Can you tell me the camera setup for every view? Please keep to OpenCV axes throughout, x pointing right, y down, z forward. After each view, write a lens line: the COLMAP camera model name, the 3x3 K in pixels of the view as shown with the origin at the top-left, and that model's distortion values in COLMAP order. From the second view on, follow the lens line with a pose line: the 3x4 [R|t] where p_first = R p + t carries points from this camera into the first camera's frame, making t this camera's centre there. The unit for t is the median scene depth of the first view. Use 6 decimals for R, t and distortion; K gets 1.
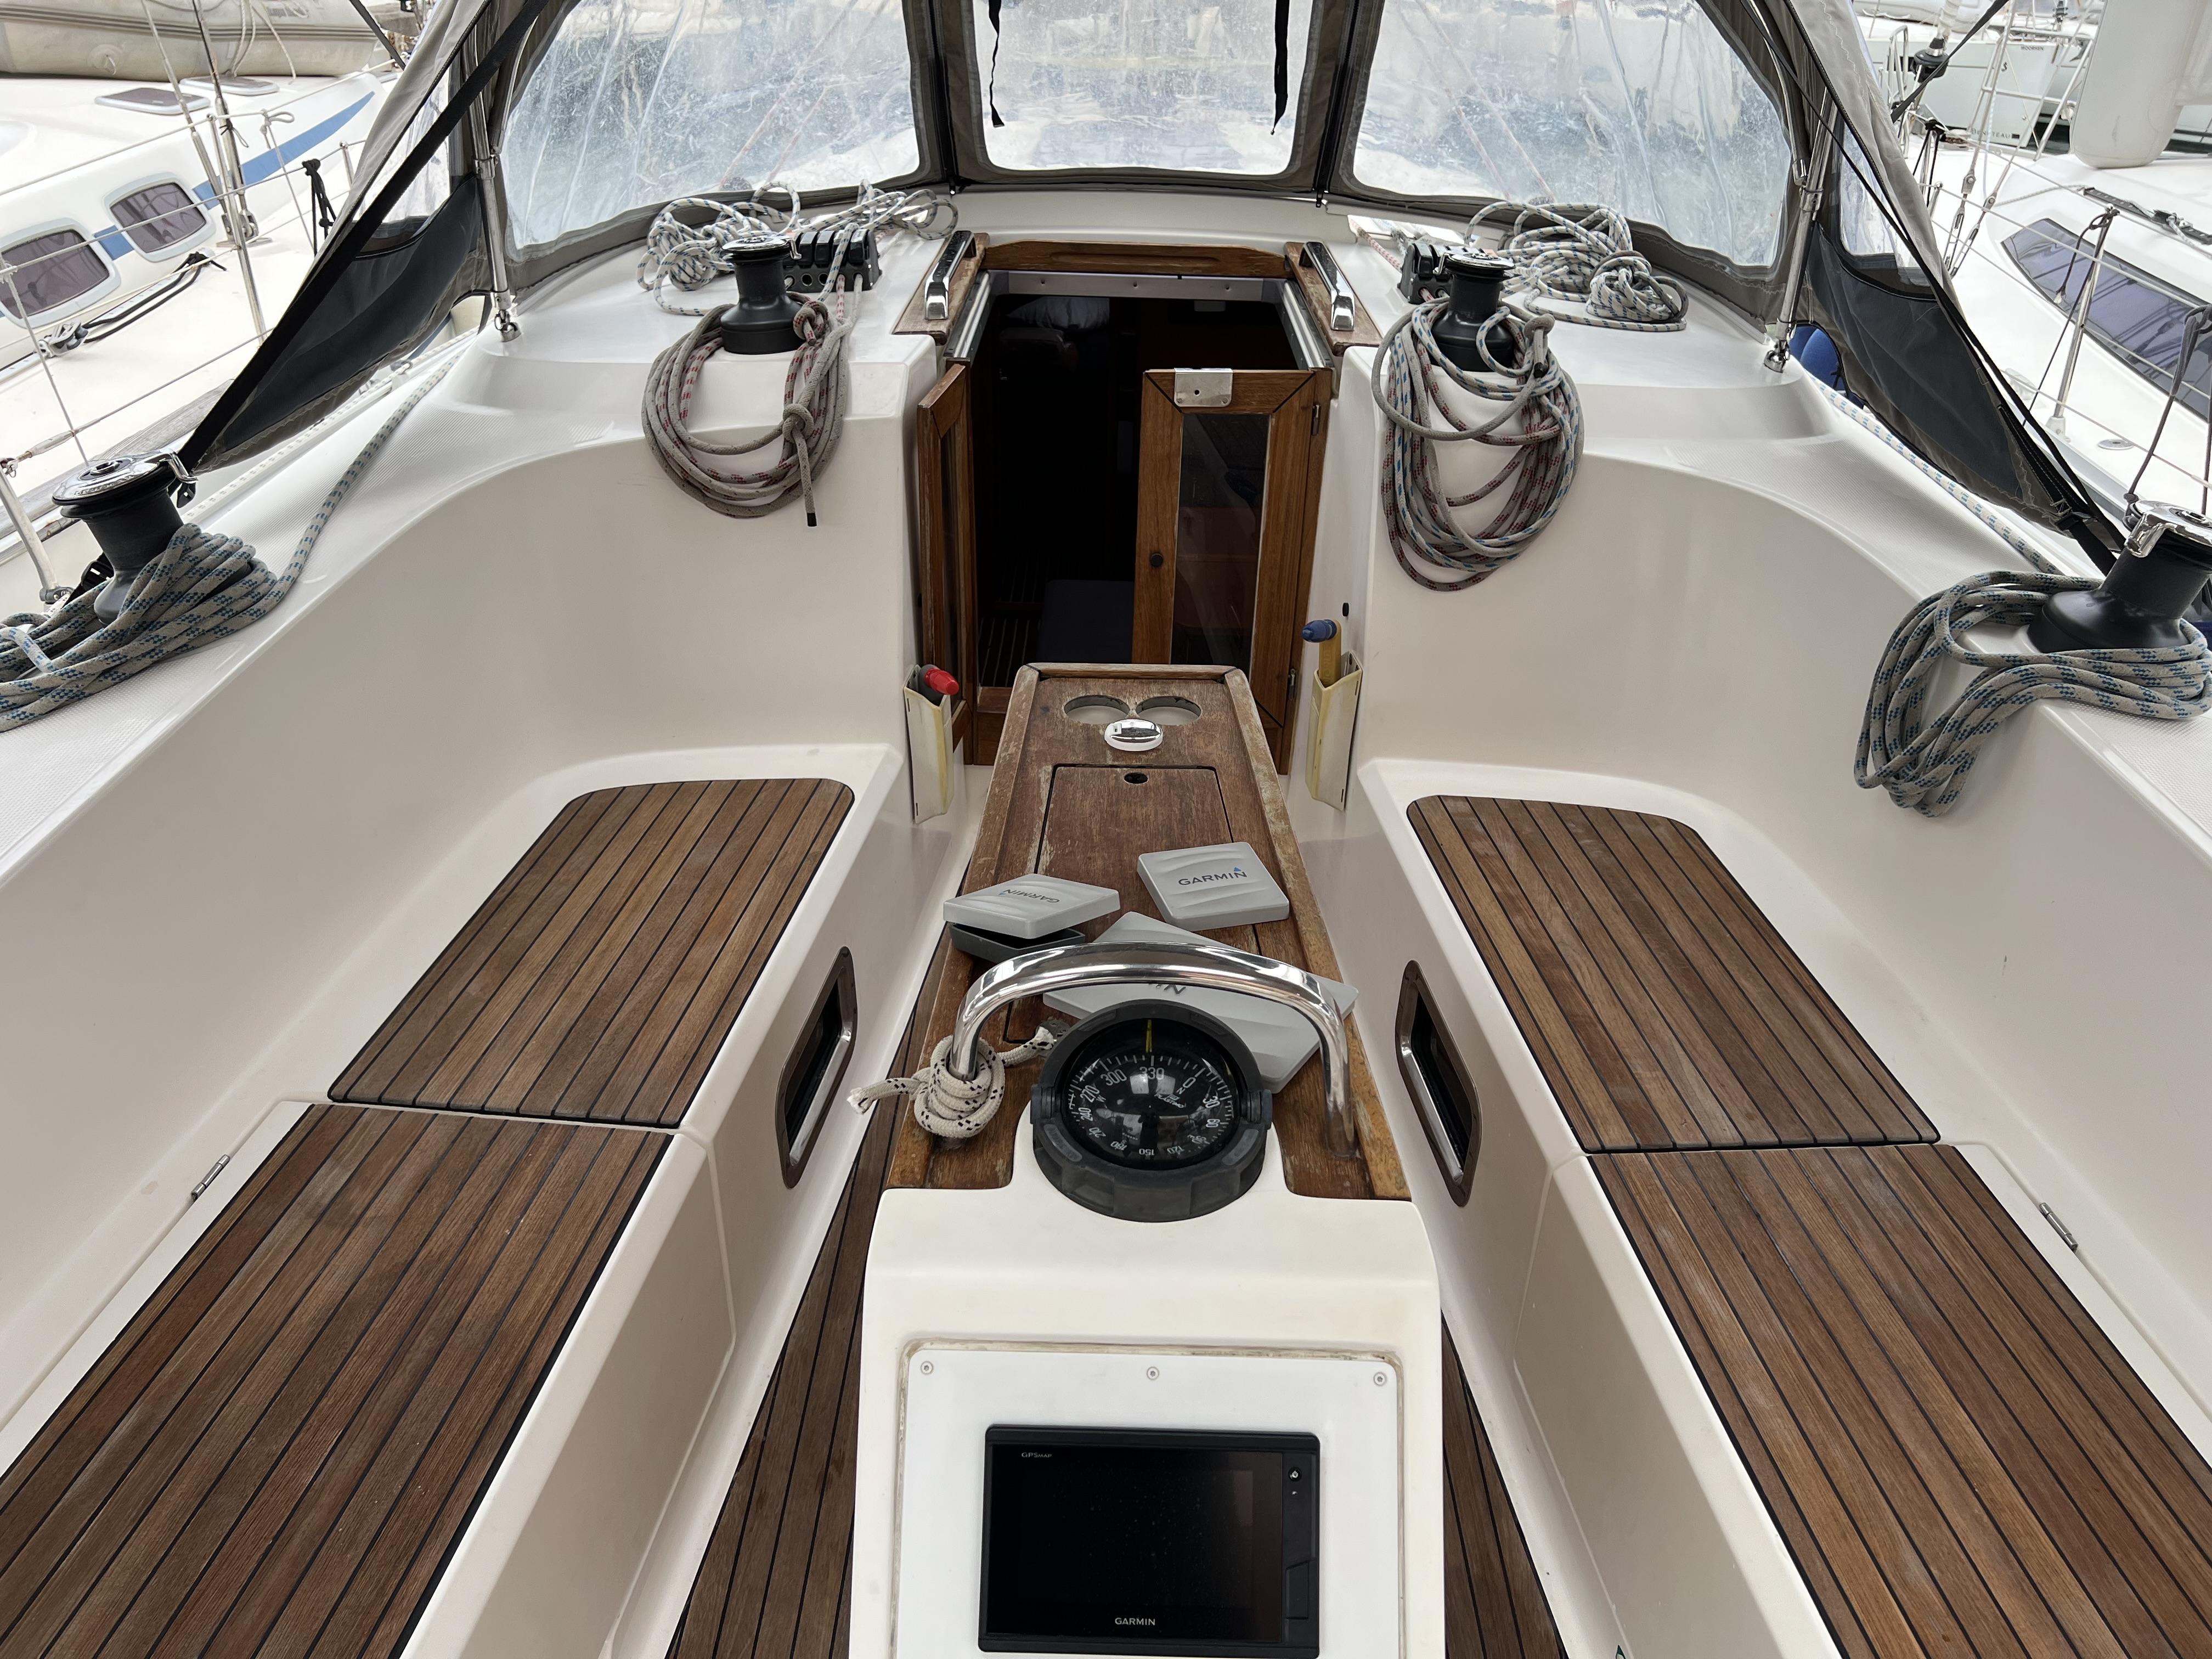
lens RADIAL K [[1647.6, 0, 1058.3], [0, 1647.6, 830.8], [0, 0, 1]] dist [-0.007620, -0.002372]
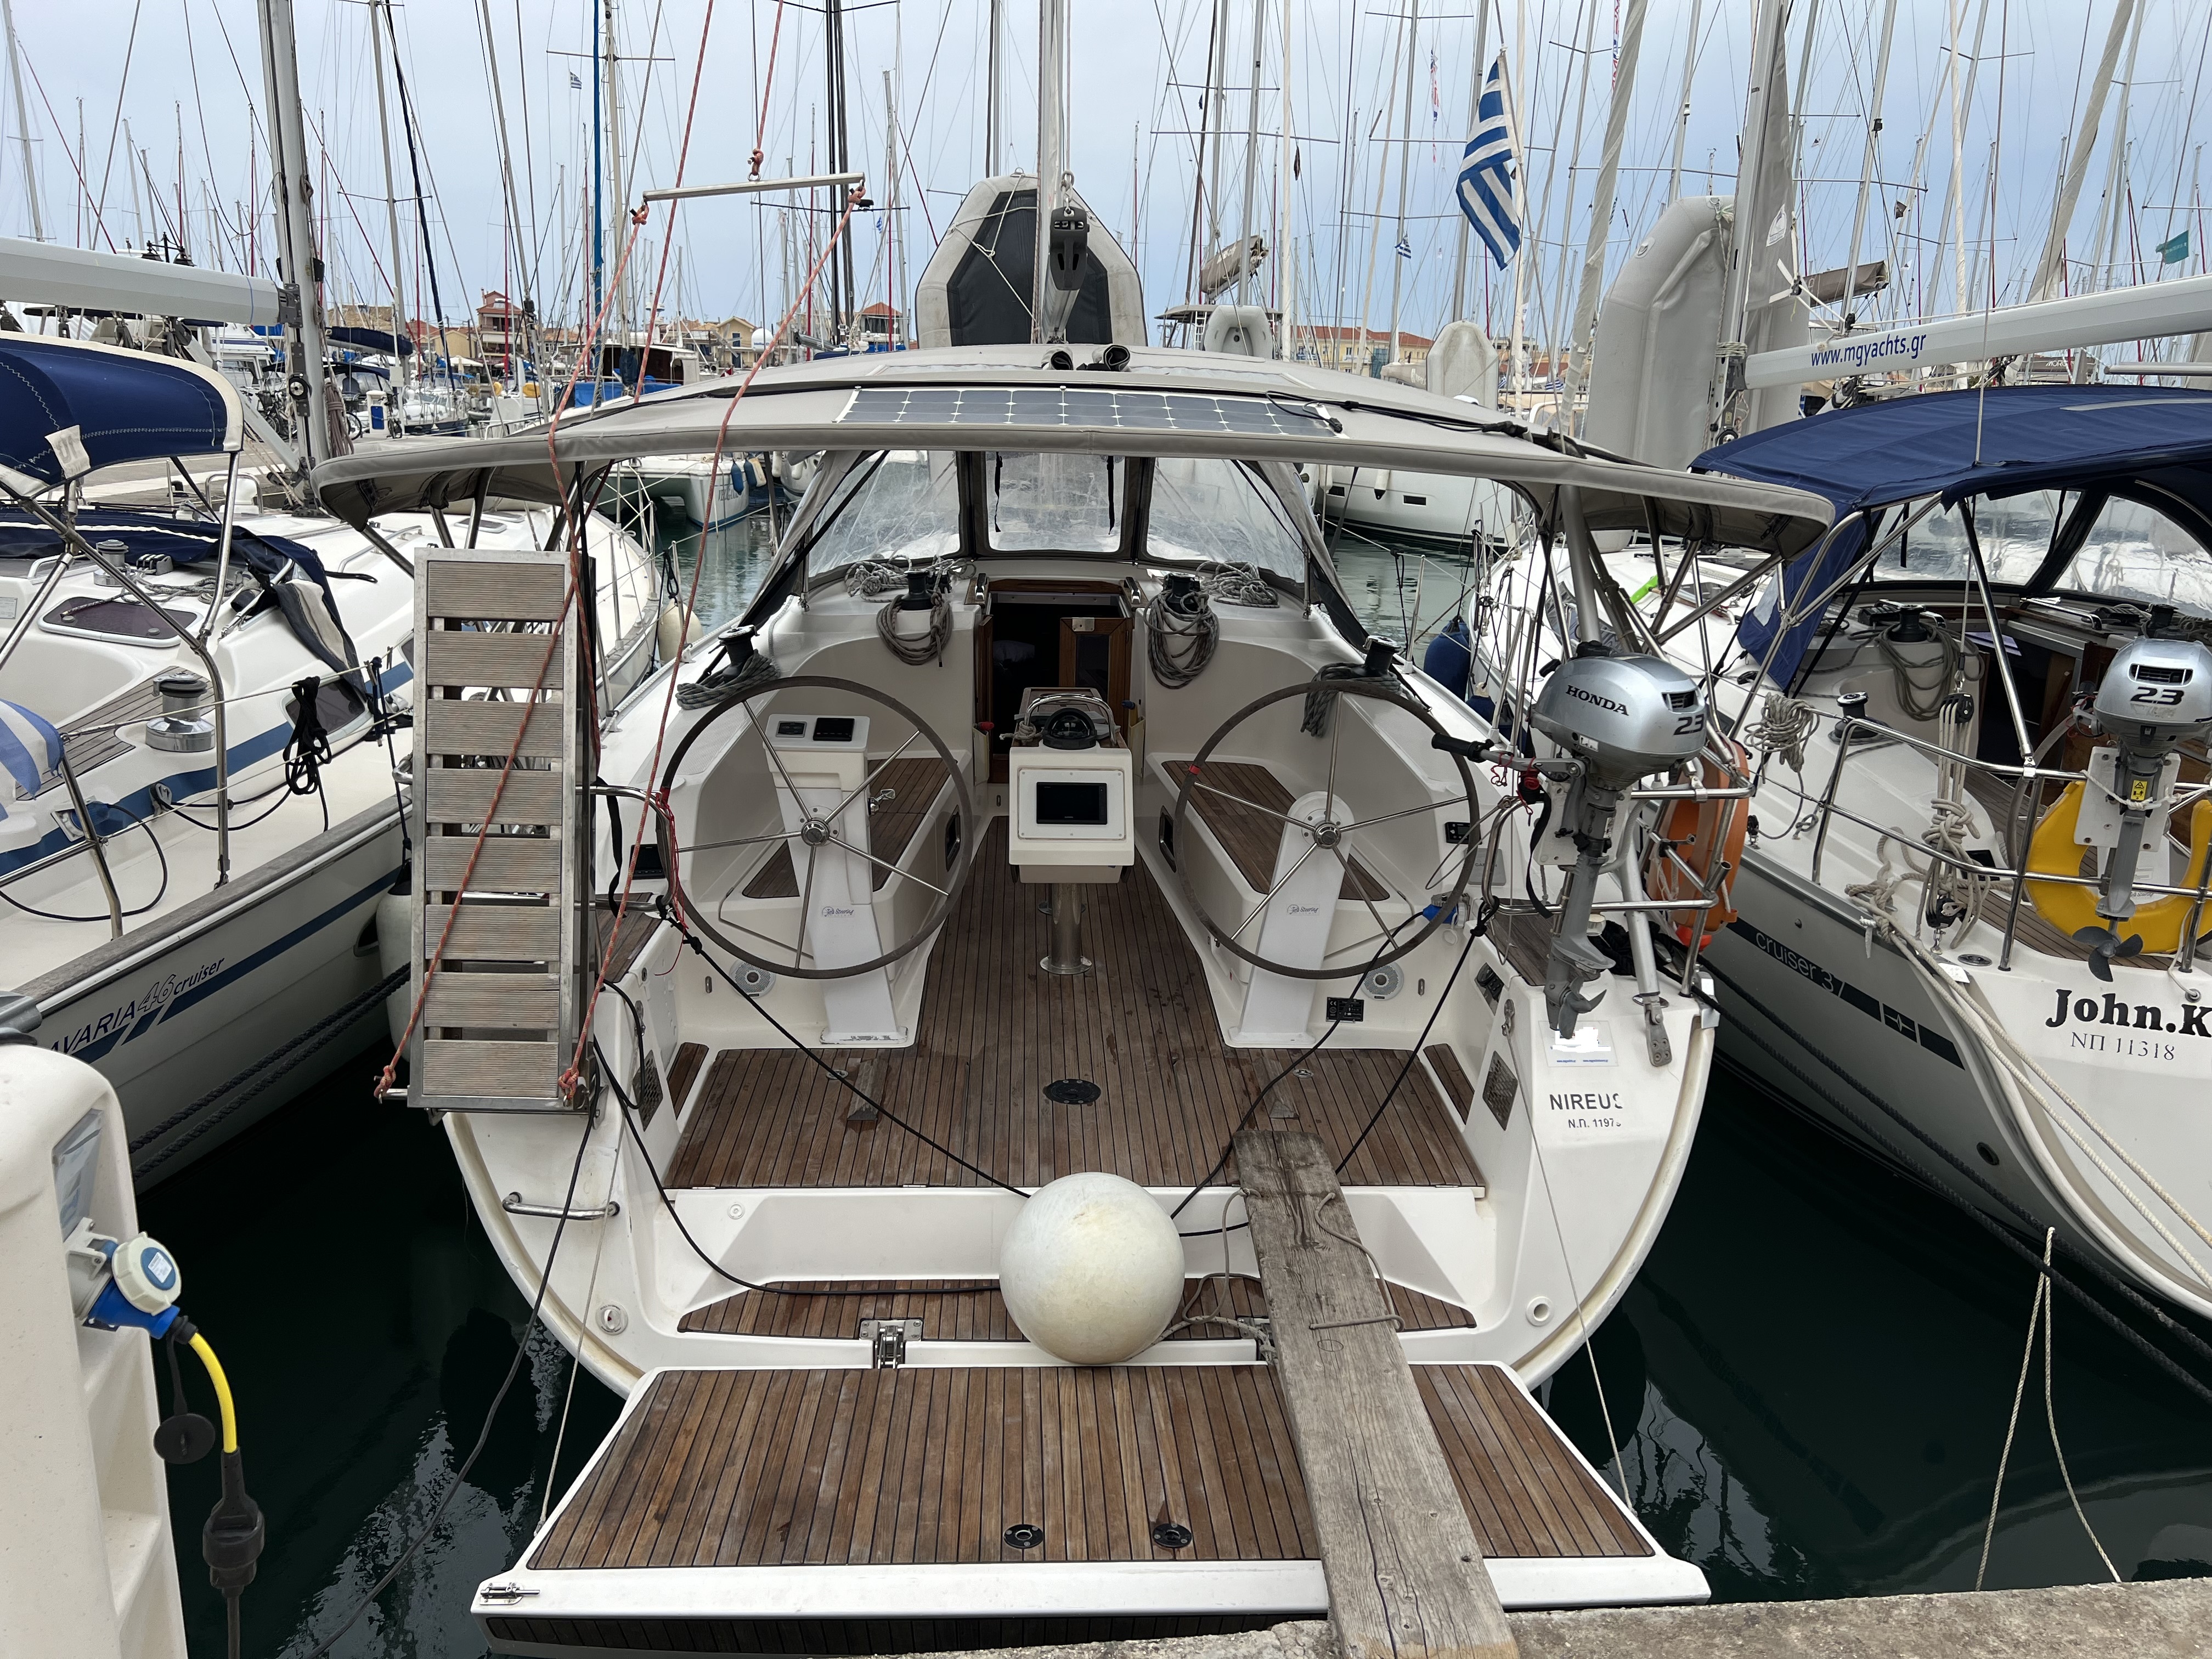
lens RADIAL K [[1623.9, 0, 1106.0], [0, 1623.9, 829.5], [0, 0, 1]] dist [0.001000, -0.000168]
pose [[0.996360, -0.019222, 0.083047, -0.096969], [0.037980, 0.972303, -0.230616, 0.650015], [-0.076314, 0.232931, 0.969494, -1.439155]]
